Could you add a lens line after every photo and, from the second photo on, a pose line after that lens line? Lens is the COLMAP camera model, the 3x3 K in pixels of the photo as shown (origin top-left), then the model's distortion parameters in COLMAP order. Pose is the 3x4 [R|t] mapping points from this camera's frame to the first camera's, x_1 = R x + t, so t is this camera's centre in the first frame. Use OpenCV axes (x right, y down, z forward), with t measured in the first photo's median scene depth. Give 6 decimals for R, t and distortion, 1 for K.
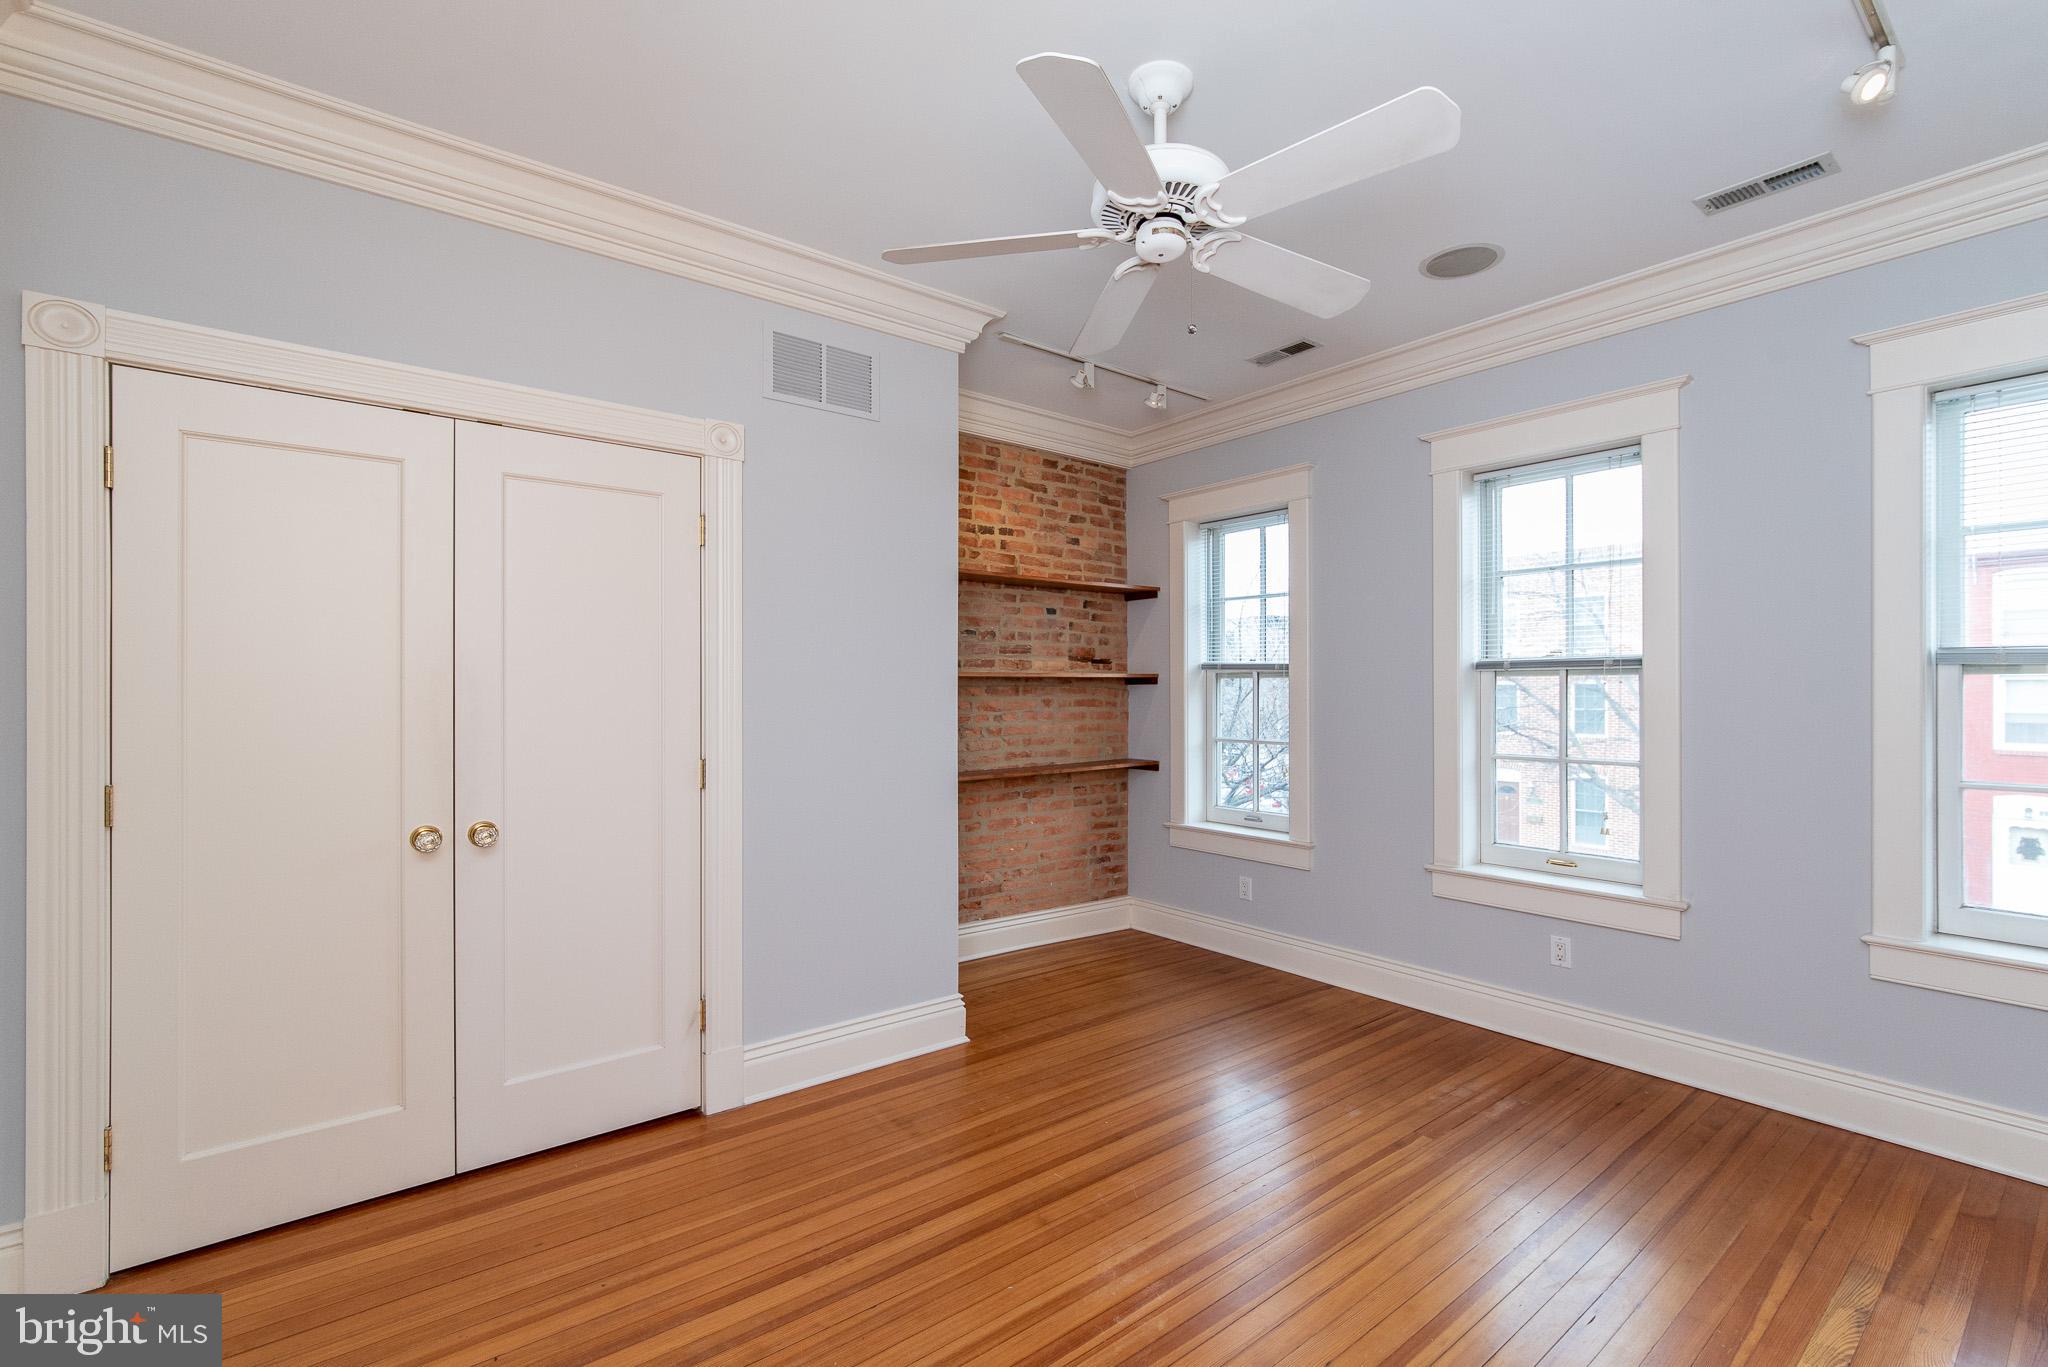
lens RADIAL K [[888.7, 0, 964.4], [0, 888.7, 690.4], [0, 0, 1]] dist [-0.002592, -0.000446]
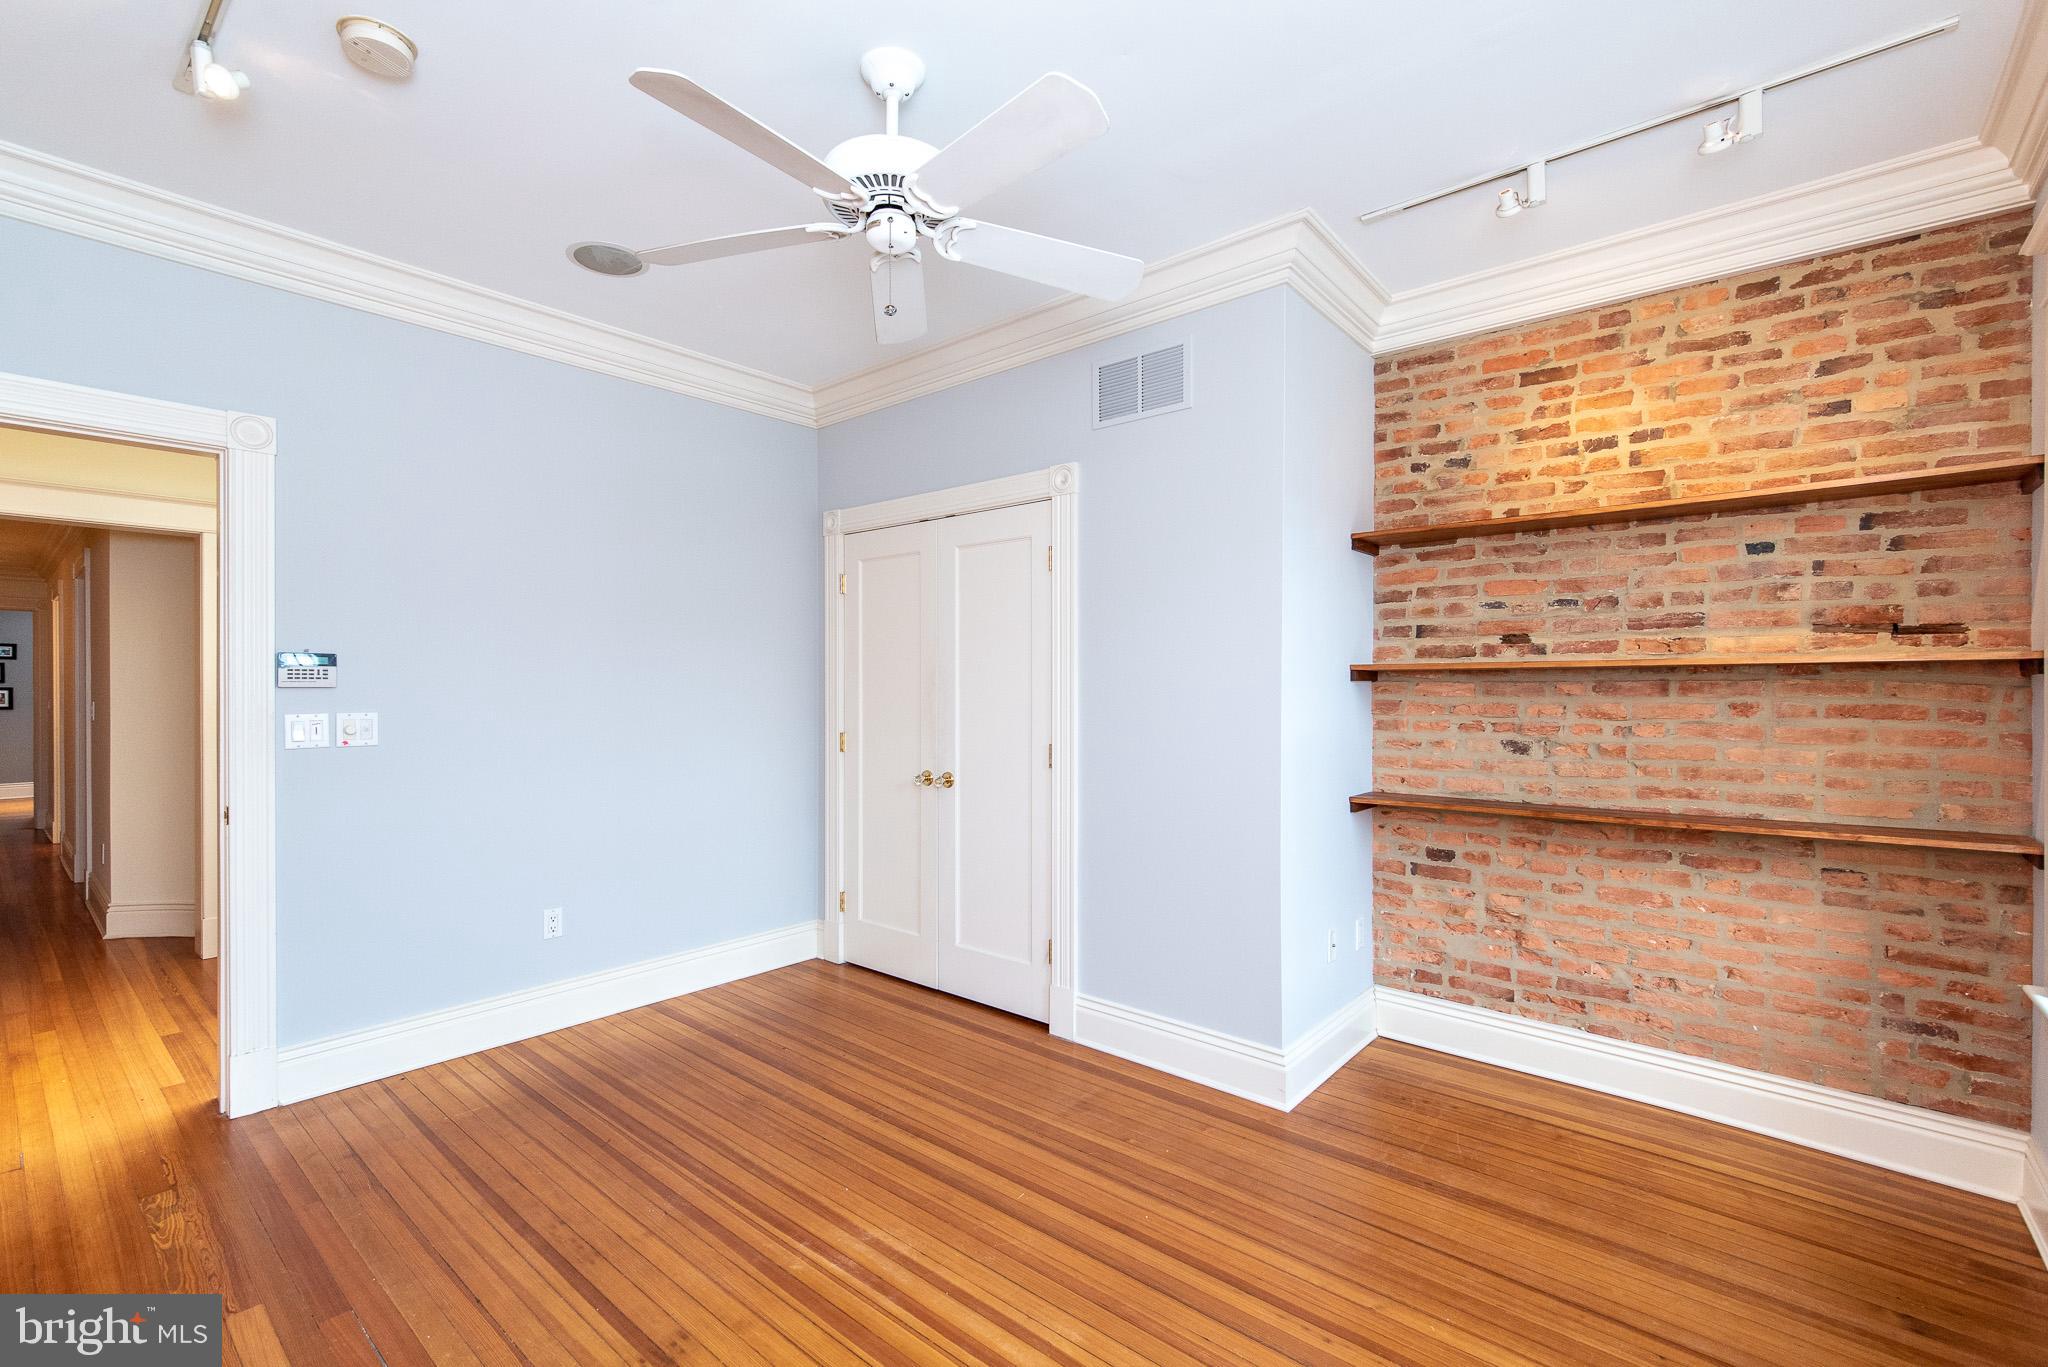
lens RADIAL K [[896.0, 0, 1017.6], [0, 896.0, 686.6], [0, 0, 1]] dist [0.003885, -0.000624]
pose [[0.225168, 0.001918, -0.974318, 0.564328], [0.003095, 0.999992, 0.002684, -0.003824], [0.974315, -0.003620, 0.225160, 0.419721]]
